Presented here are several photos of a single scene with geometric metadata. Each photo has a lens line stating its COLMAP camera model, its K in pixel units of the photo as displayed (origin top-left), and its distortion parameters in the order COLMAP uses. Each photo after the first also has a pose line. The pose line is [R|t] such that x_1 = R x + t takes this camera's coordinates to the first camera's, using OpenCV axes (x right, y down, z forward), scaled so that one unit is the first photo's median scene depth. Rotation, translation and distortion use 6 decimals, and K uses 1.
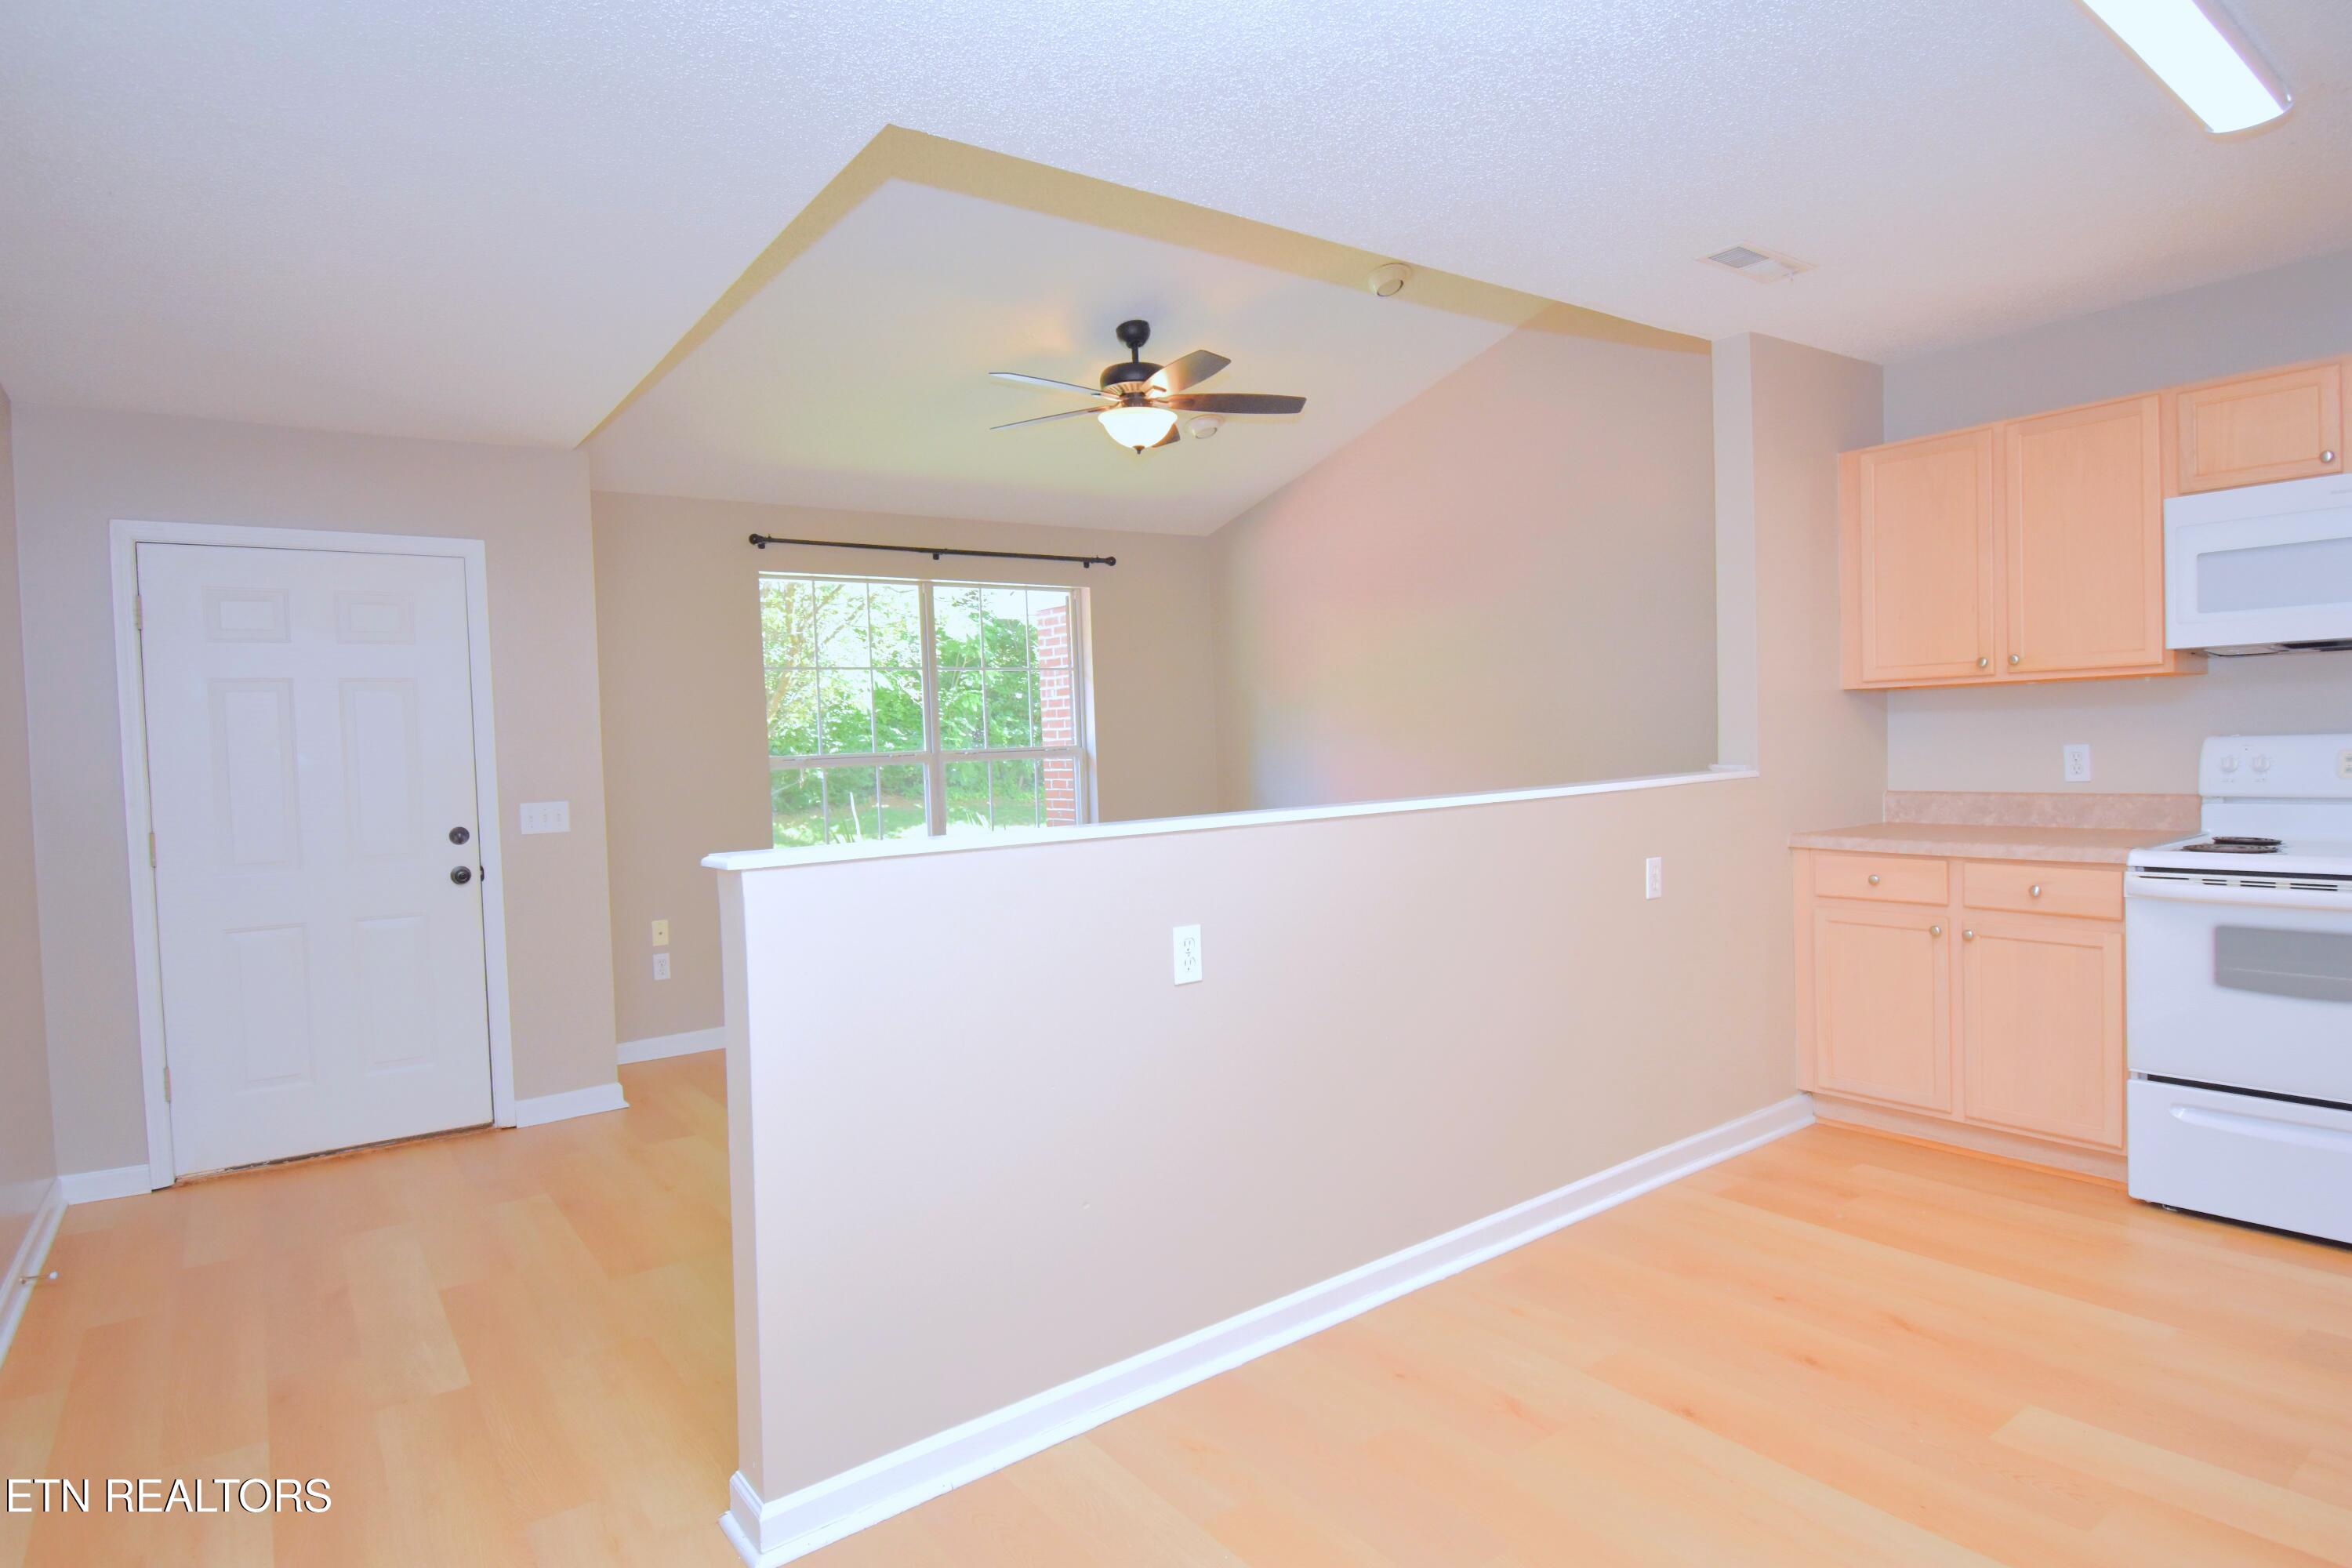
lens RADIAL K [[1263.4, 0, 1183.1], [0, 1263.4, 781.5], [0, 0, 1]] dist [0.013076, -0.027012]
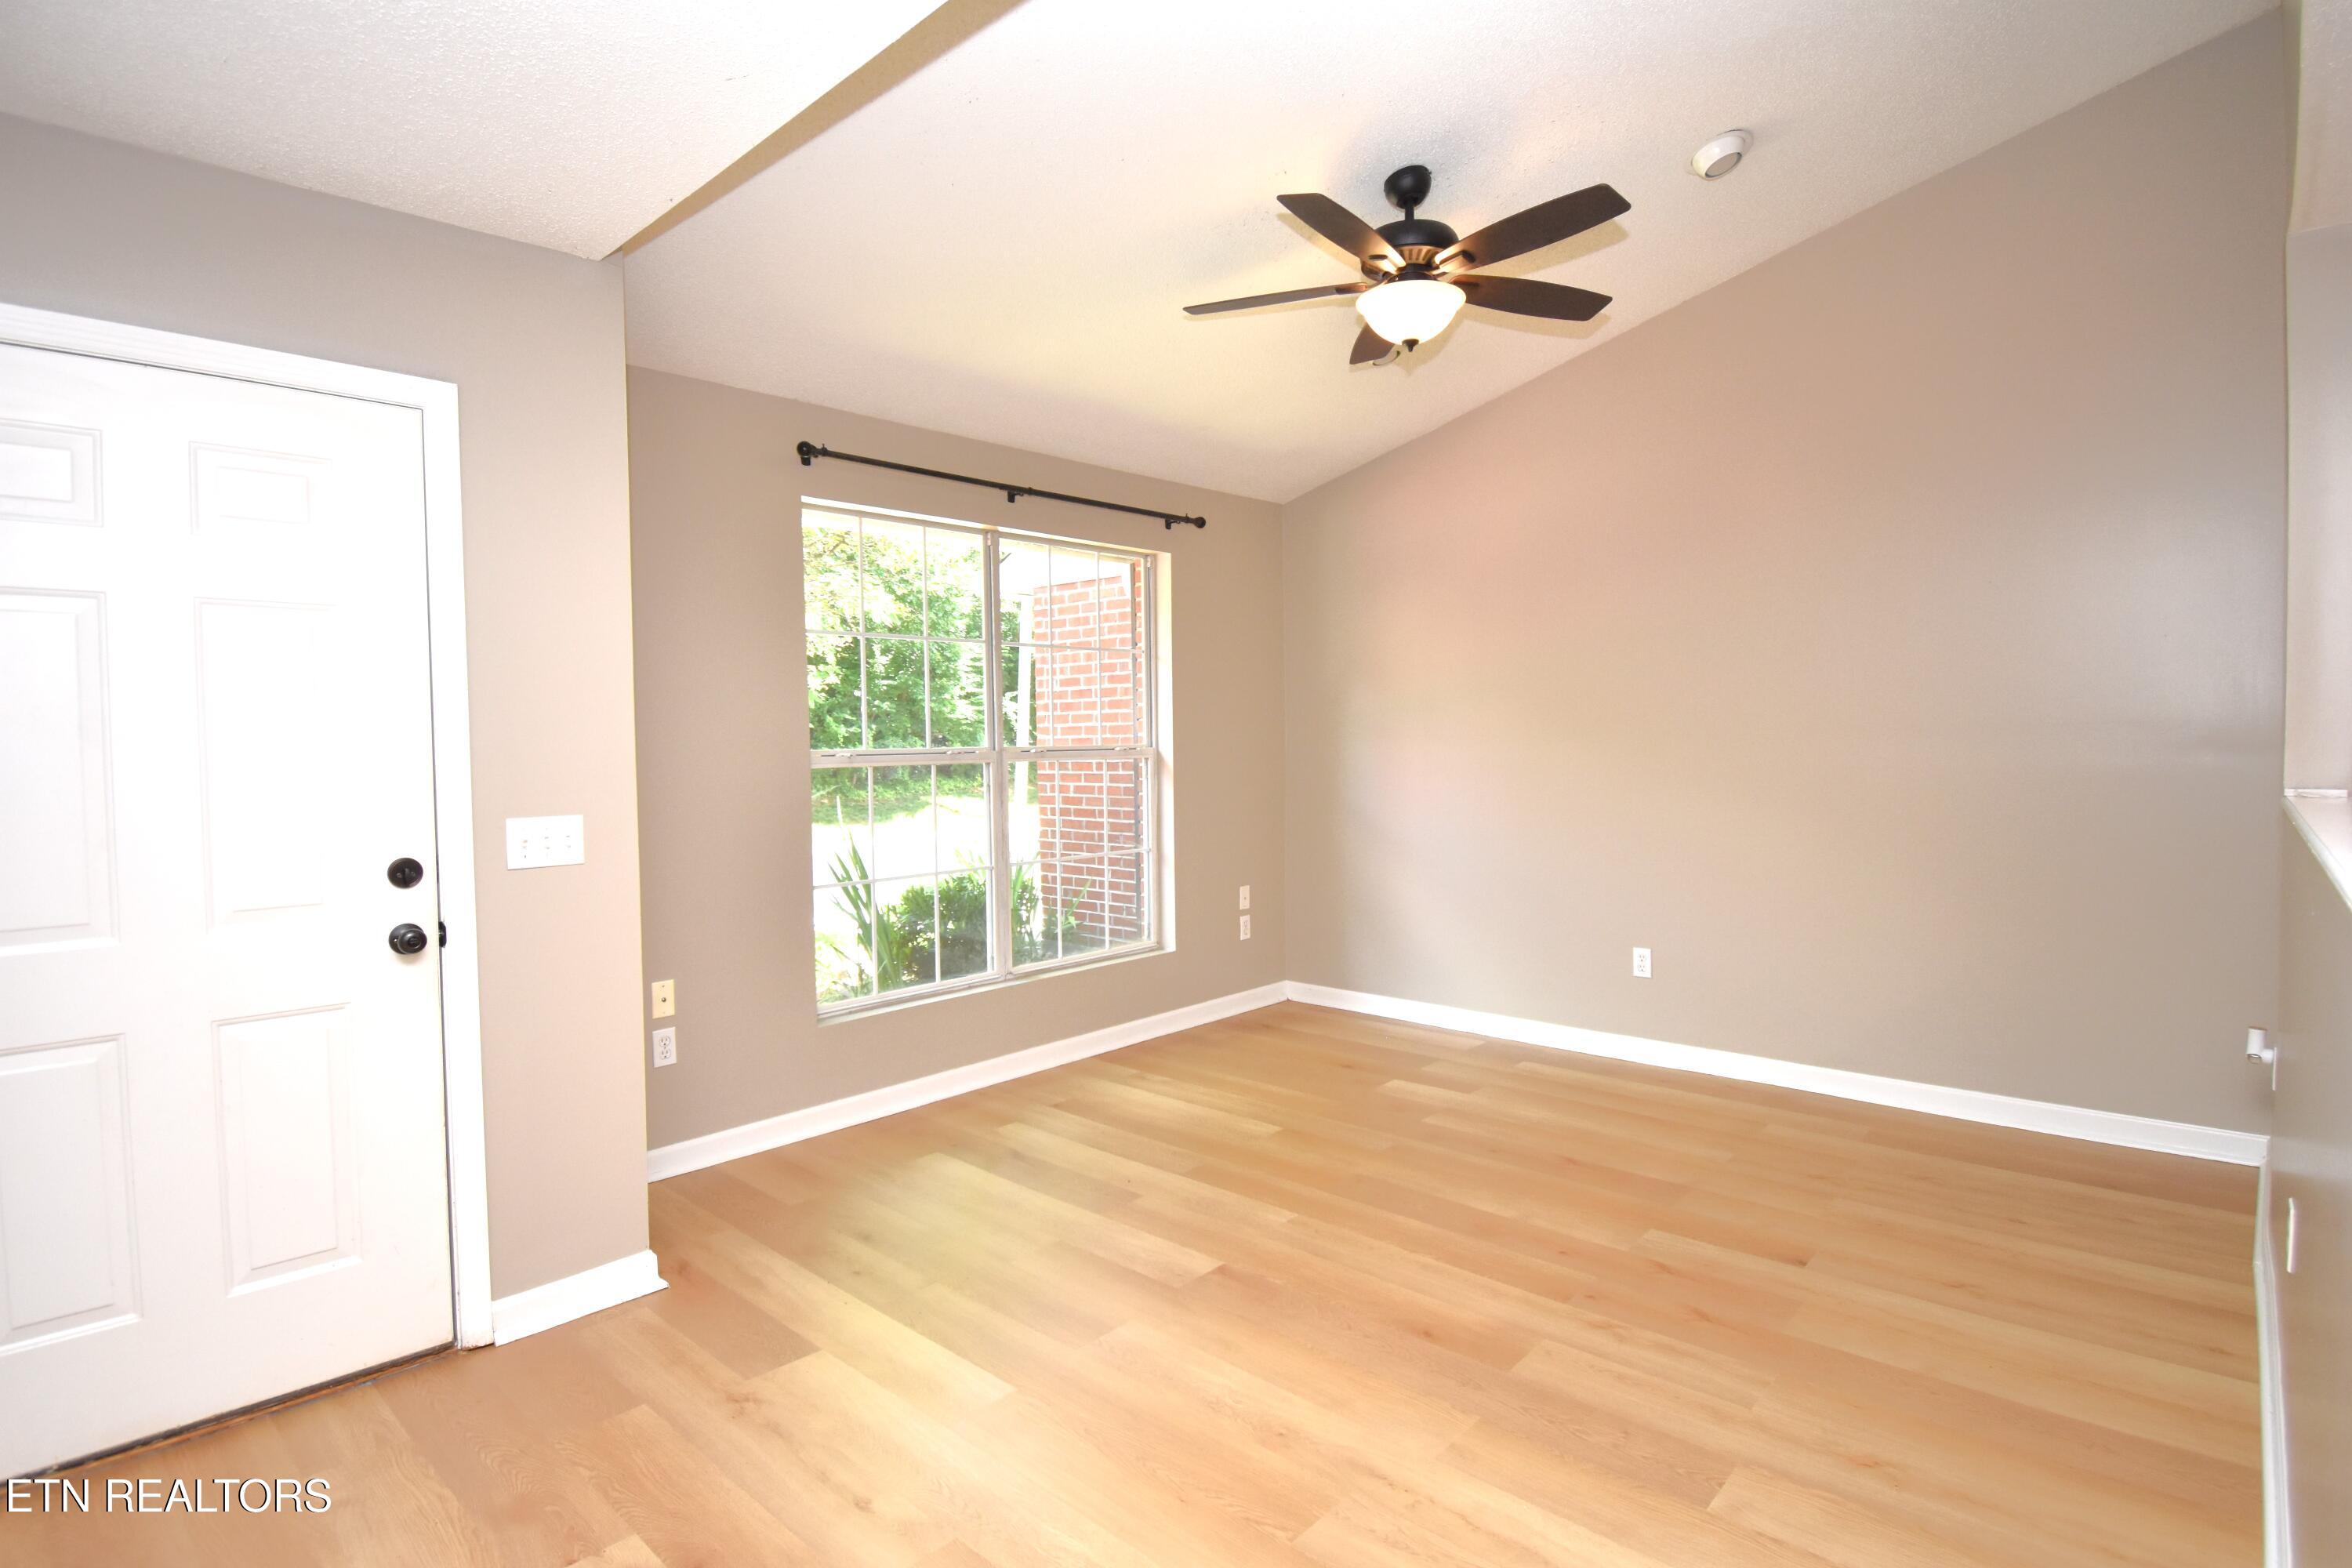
lens RADIAL K [[1152.3, 0, 1183.3], [0, 1152.3, 782.5], [0, 0, 1]] dist [0.013791, -0.024906]
pose [[0.981960, 0.015087, 0.188484, -0.316456], [-0.015189, 0.999884, -0.000908, -0.005049], [-0.188476, -0.001971, 0.982076, 0.398424]]
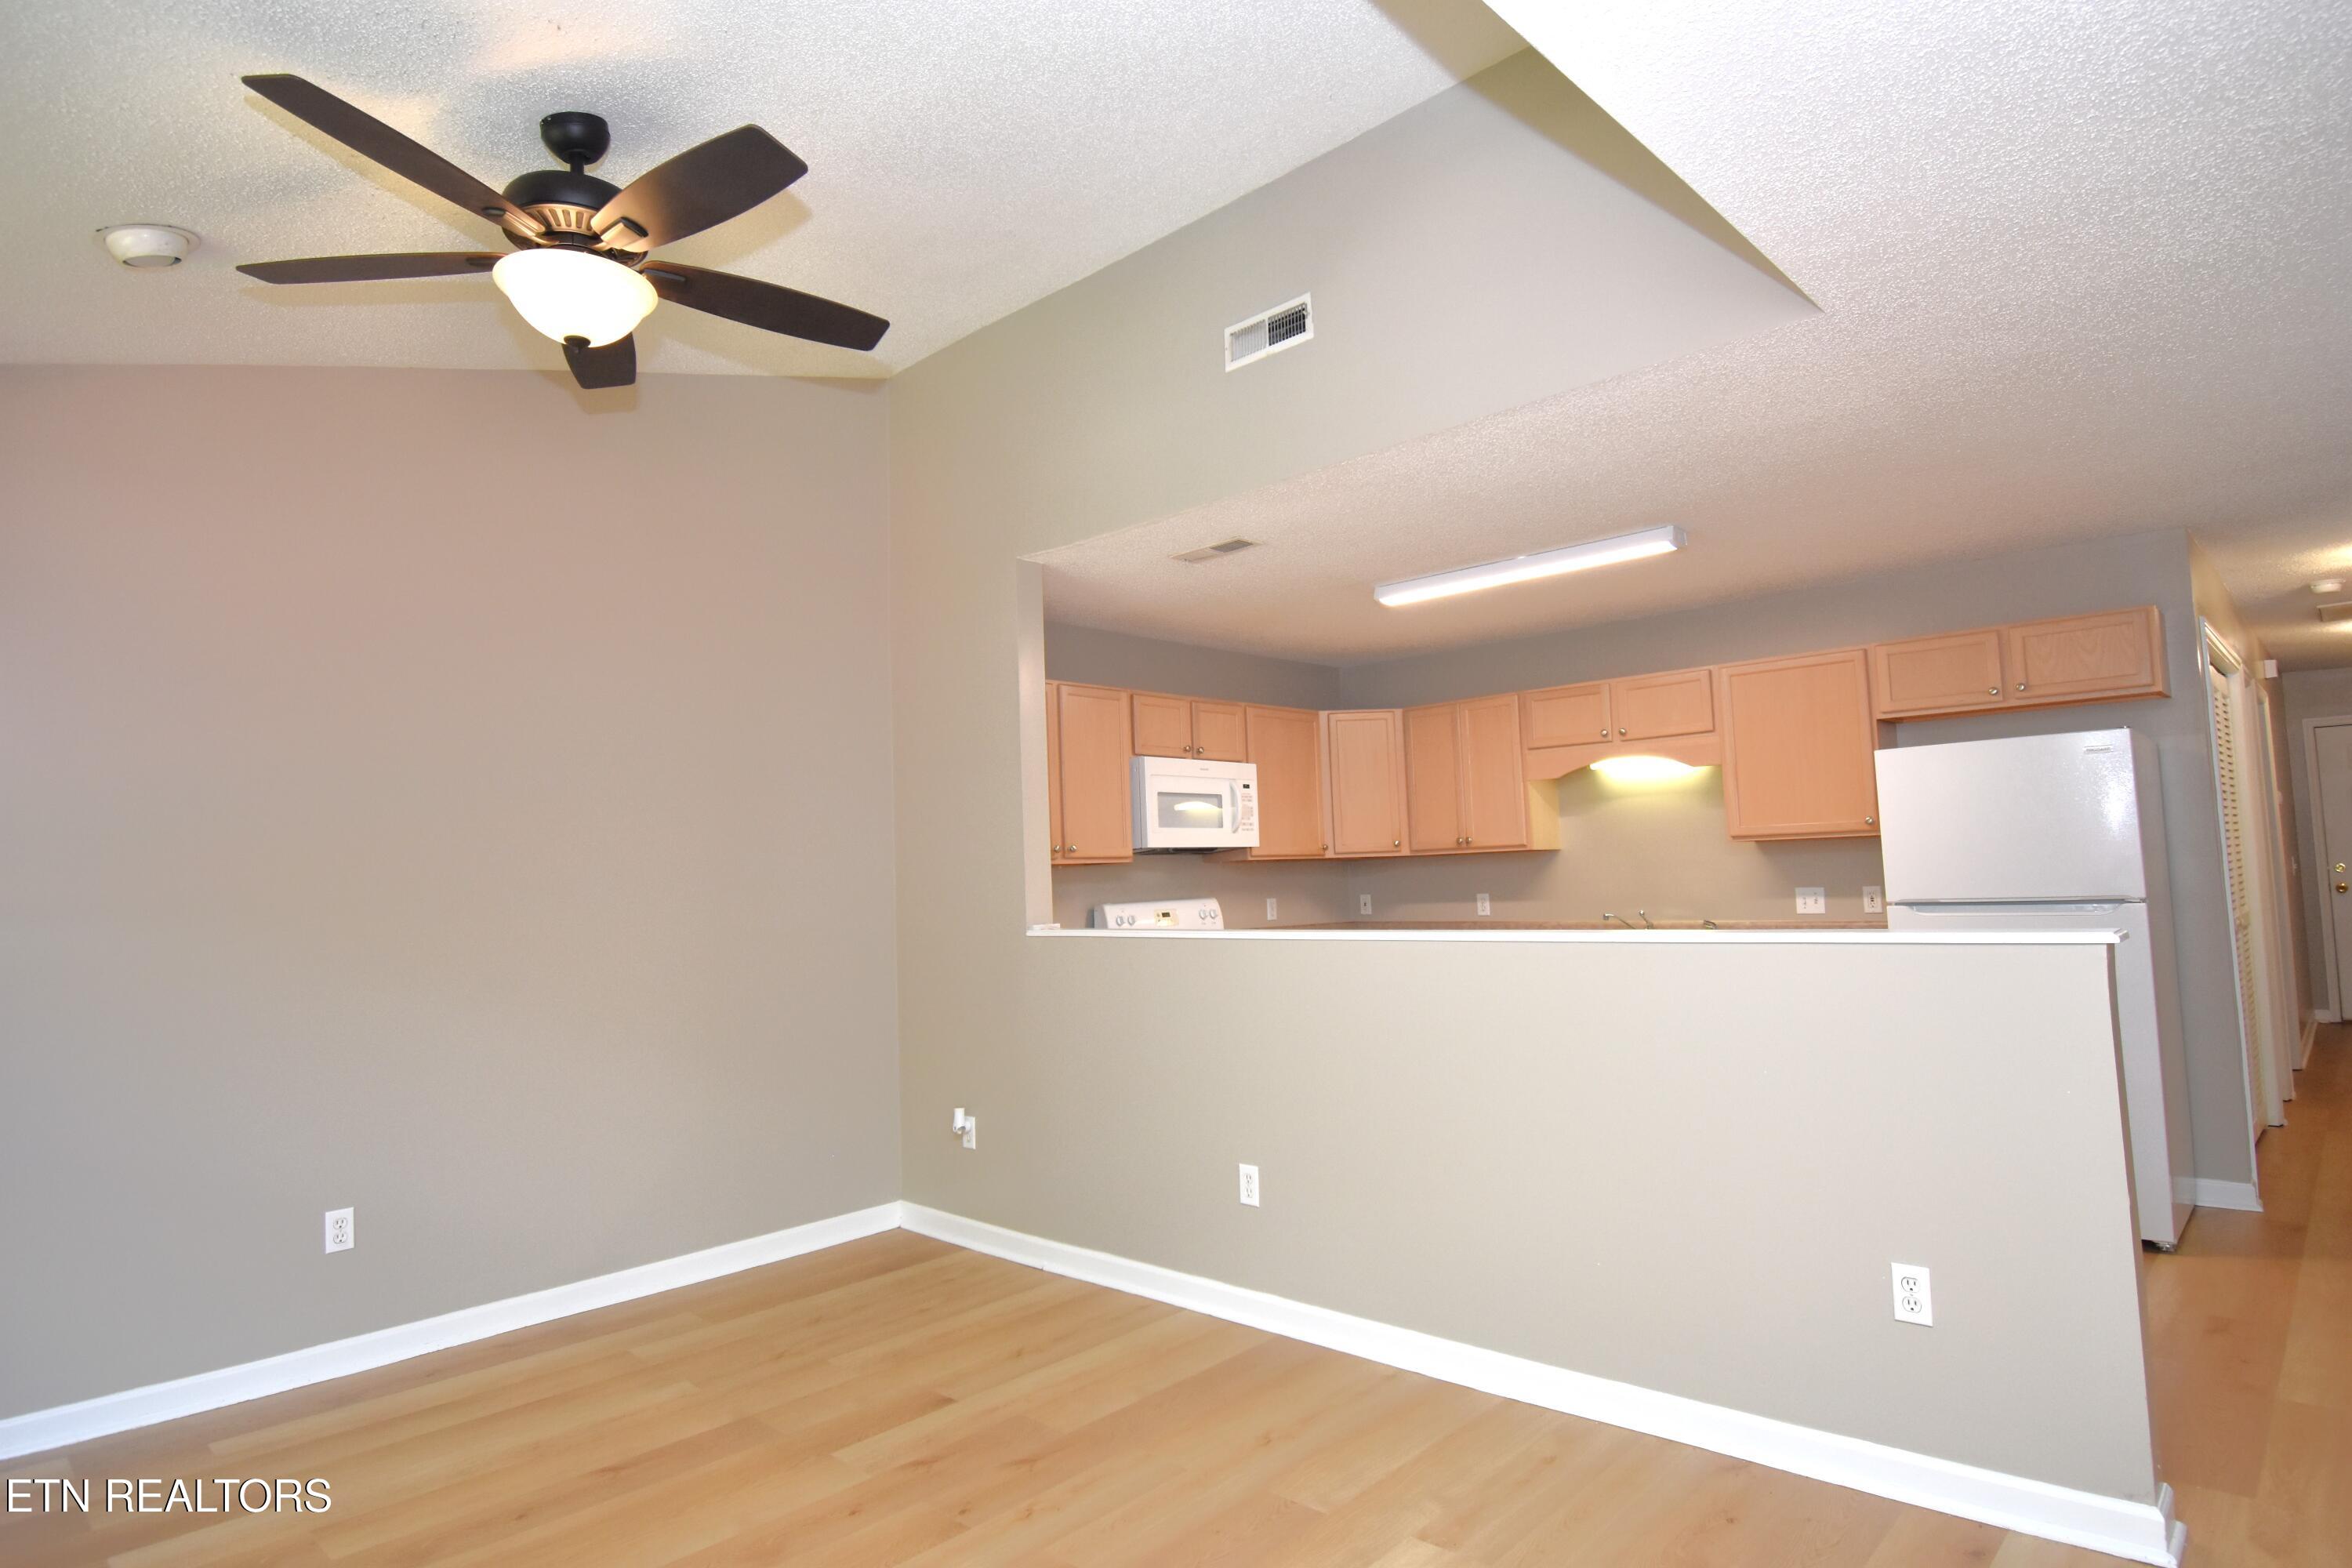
lens RADIAL K [[1263.4, 0, 1183.1], [0, 1263.4, 781.5], [0, 0, 1]] dist [0.013076, -0.027012]
pose [[-0.176196, 0.119773, 0.977041, -0.628623], [0.074766, 0.991331, -0.108042, -0.007220], [-0.981512, 0.054012, -0.183623, 0.942263]]
